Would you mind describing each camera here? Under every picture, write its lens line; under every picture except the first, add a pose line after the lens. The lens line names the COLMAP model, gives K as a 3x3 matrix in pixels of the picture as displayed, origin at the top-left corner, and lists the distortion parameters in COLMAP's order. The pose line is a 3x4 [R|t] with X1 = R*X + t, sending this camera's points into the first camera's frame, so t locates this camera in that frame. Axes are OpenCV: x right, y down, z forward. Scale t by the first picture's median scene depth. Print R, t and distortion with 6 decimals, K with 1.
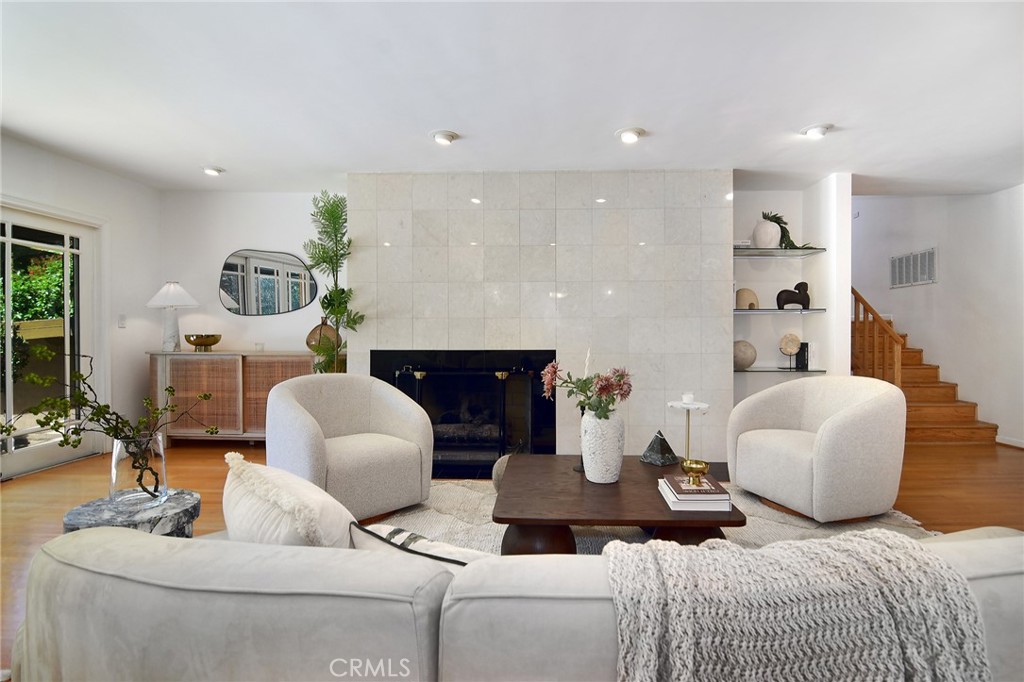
lens RADIAL K [[543.5, 0, 538.2], [0, 543.5, 332.4], [0, 0, 1]] dist [0.009785, -0.009000]
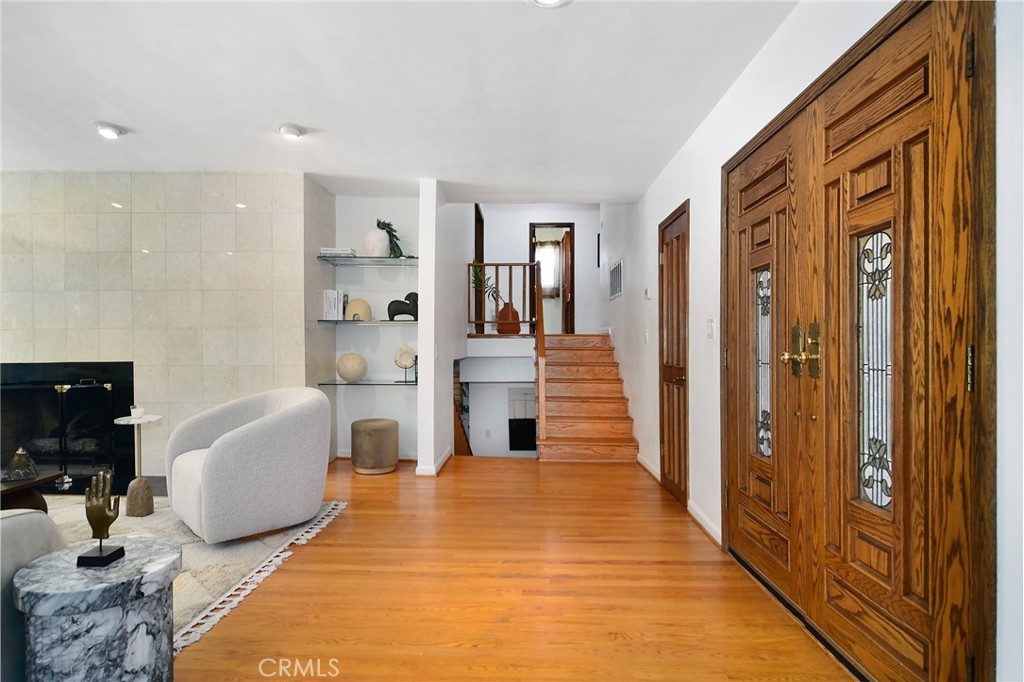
lens RADIAL K [[543.5, 0, 491.8], [0, 543.5, 362.0], [0, 0, 1]] dist [0.009785, -0.009000]
pose [[0.999955, 0.003940, -0.008660, 0.664768], [-0.003718, 0.999671, 0.025395, 0.005978], [0.008757, -0.025362, 0.999640, 0.044472]]
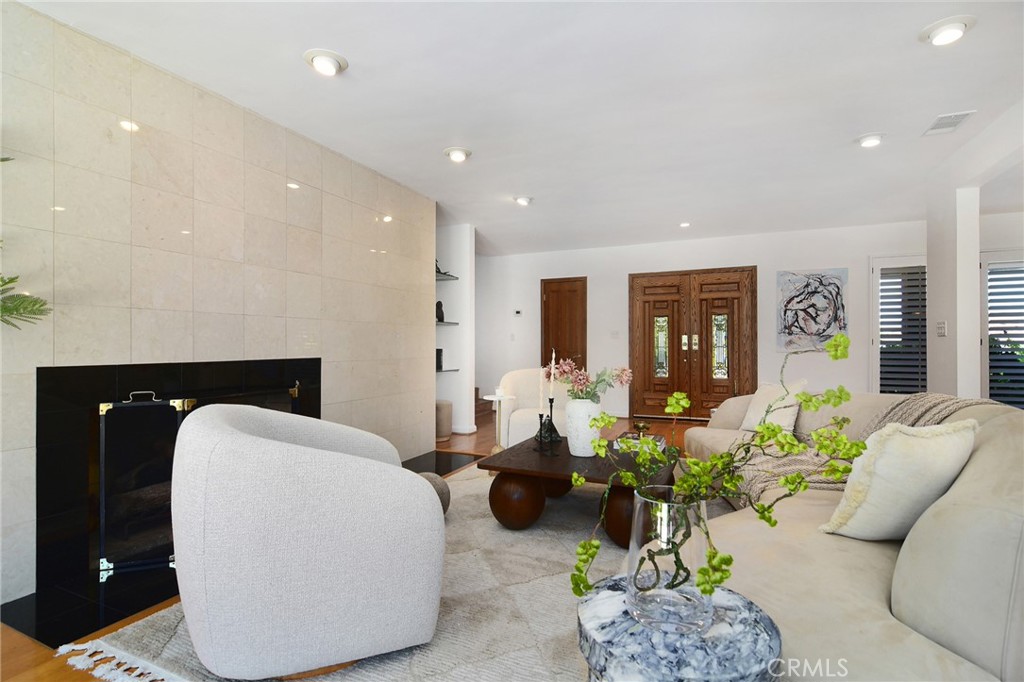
lens RADIAL K [[501.5, 0, 518.7], [0, 501.5, 349.1], [0, 0, 1]] dist [-0.020658, -0.000924]
pose [[0.343631, -0.005741, 0.939087, -0.580356], [0.005076, 0.999978, 0.004255, 0.017047], [-0.939091, 0.003304, 0.343653, 0.441130]]
